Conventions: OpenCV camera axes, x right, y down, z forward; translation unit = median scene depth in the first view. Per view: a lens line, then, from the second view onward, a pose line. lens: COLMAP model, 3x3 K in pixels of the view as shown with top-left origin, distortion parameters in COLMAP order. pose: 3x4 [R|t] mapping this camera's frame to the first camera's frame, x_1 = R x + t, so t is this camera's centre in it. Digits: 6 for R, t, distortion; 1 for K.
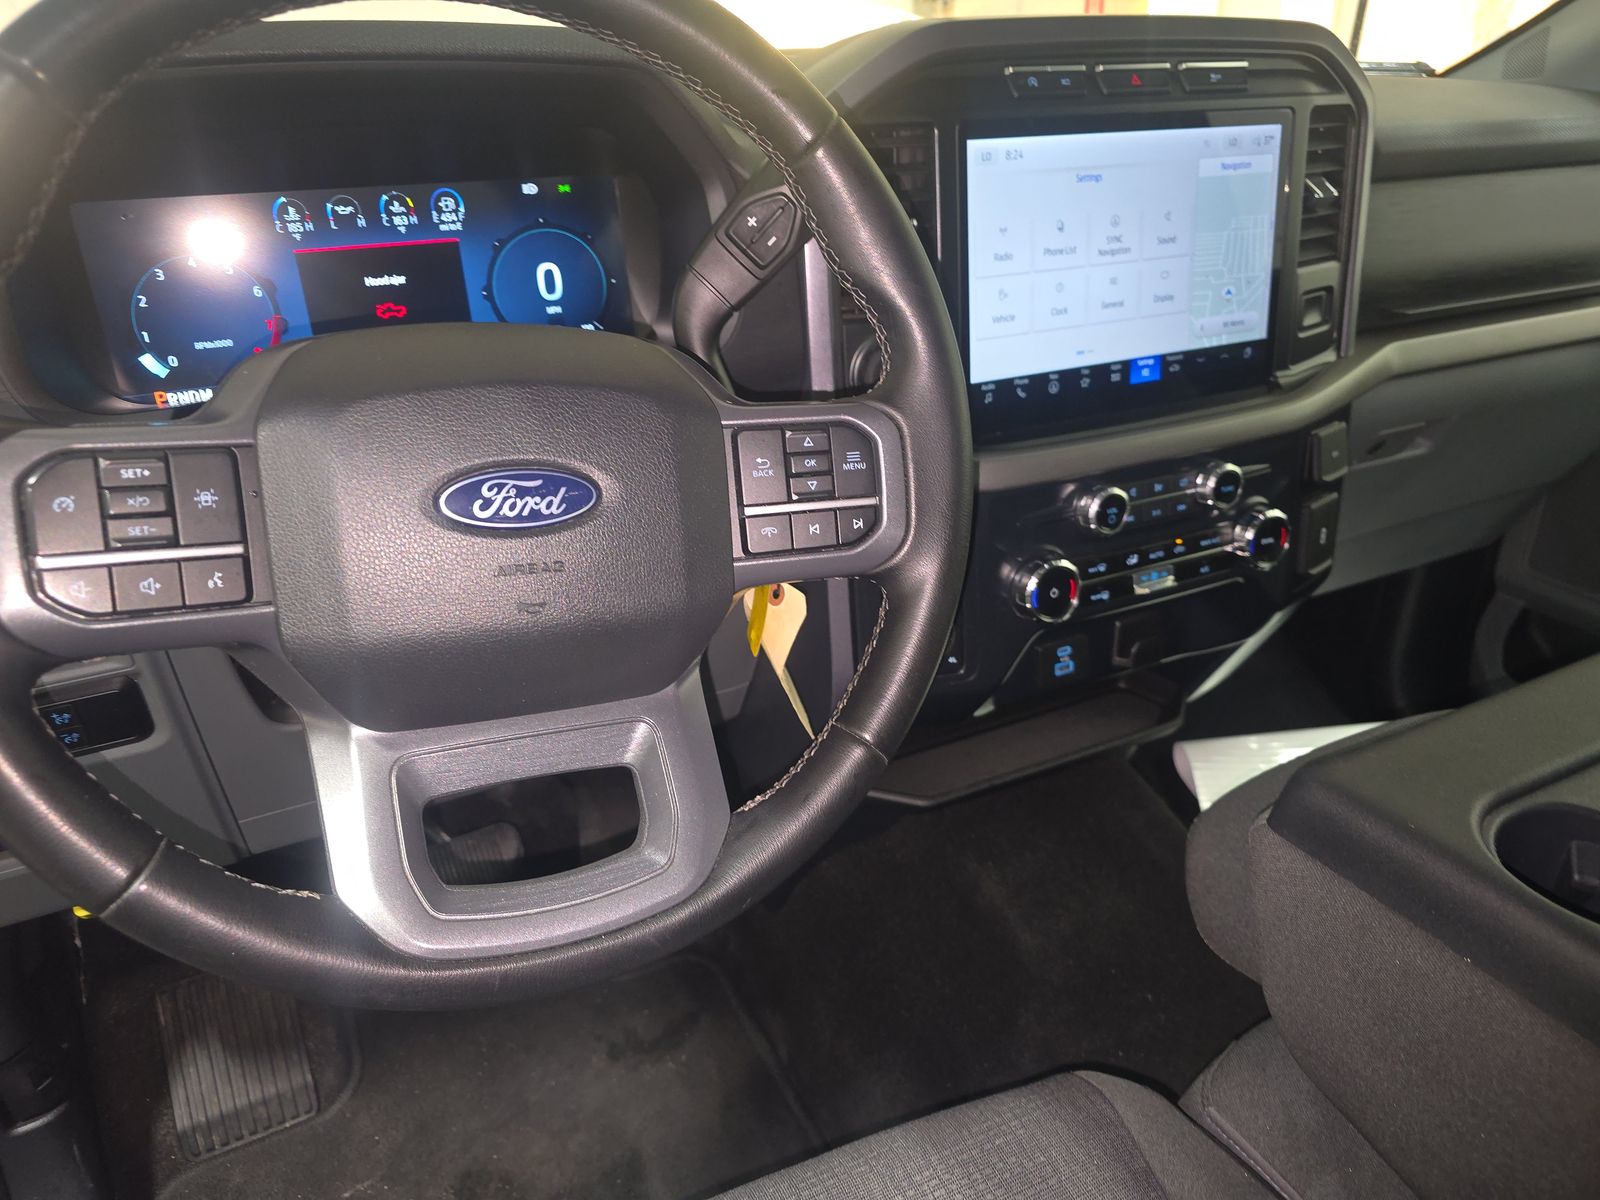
lens RADIAL K [[1071.2, 0, 793.8], [0, 1071.2, 590.5], [0, 0, 1]] dist [0.048742, -0.039084]
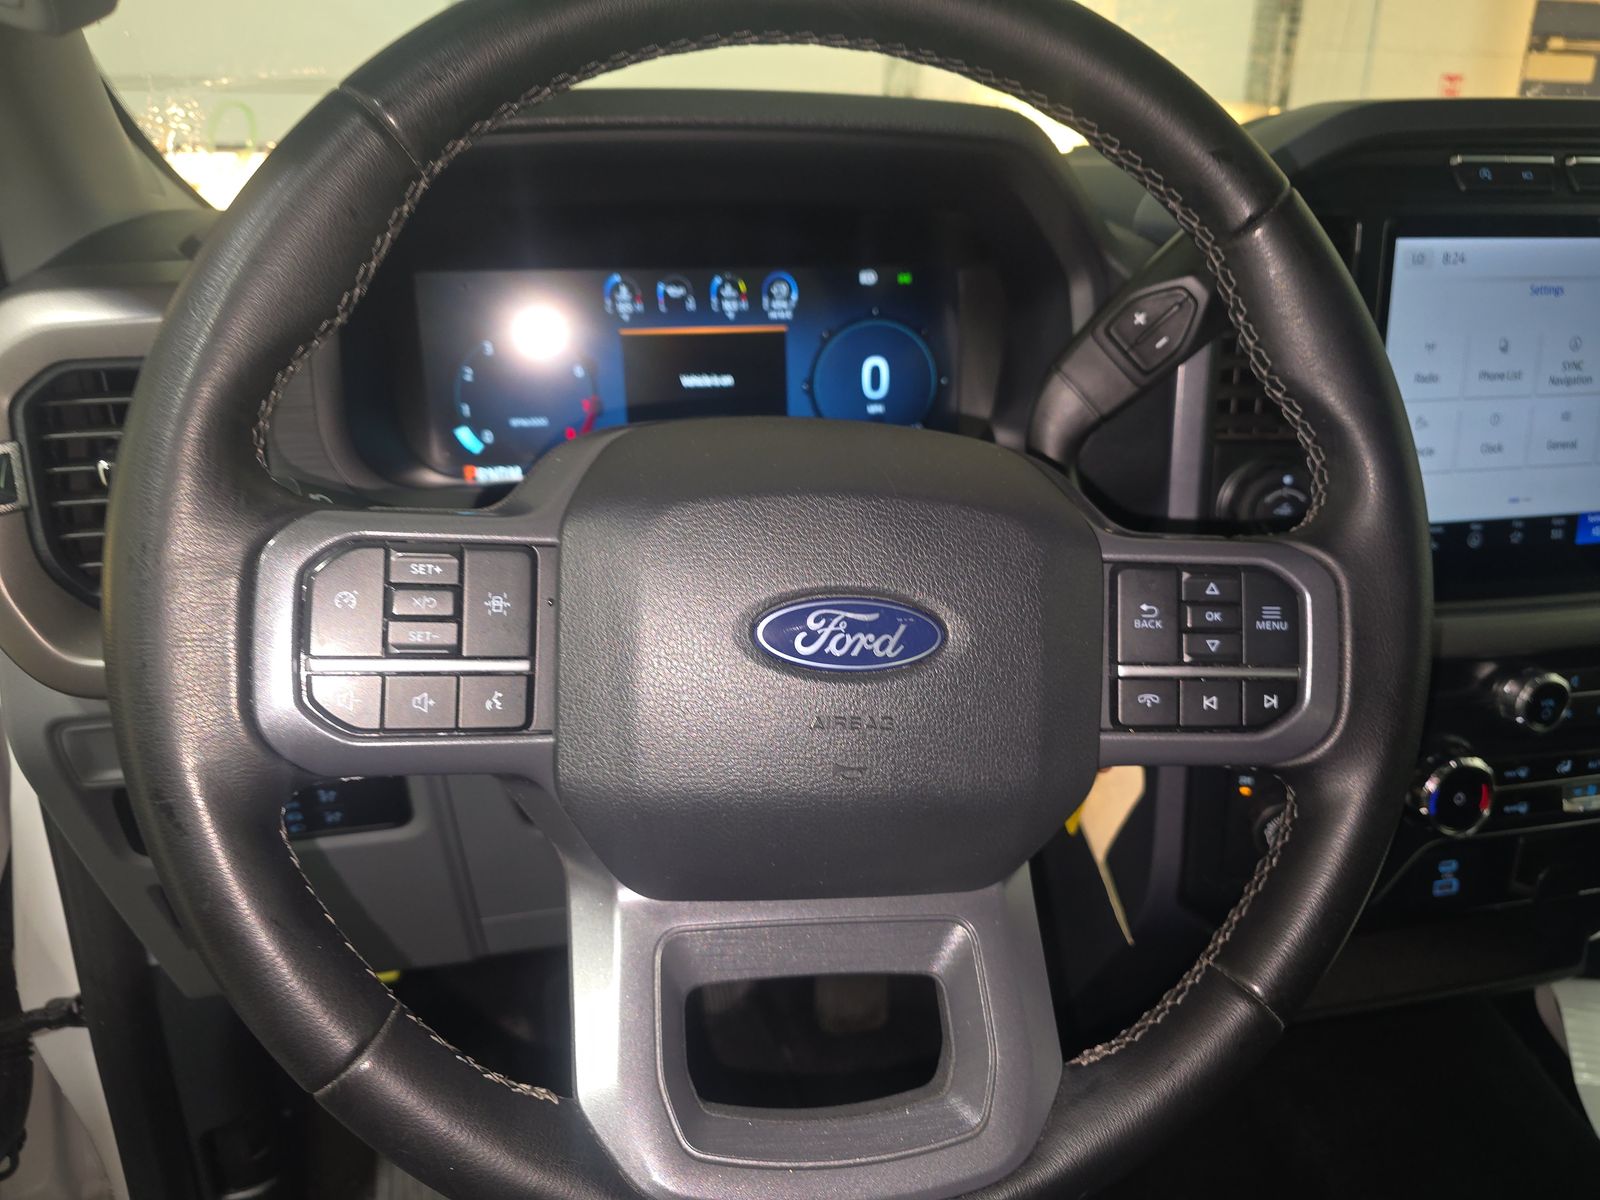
lens RADIAL K [[1058.7, 0, 800.0], [0, 1058.7, 600.0], [0, 0, 1]] dist [0.044804, -0.033741]
pose [[0.974560, 0.090601, -0.204999, -0.119410], [-0.108907, 0.990841, -0.079830, -0.039722], [0.195889, 0.100125, 0.975501, 0.198246]]
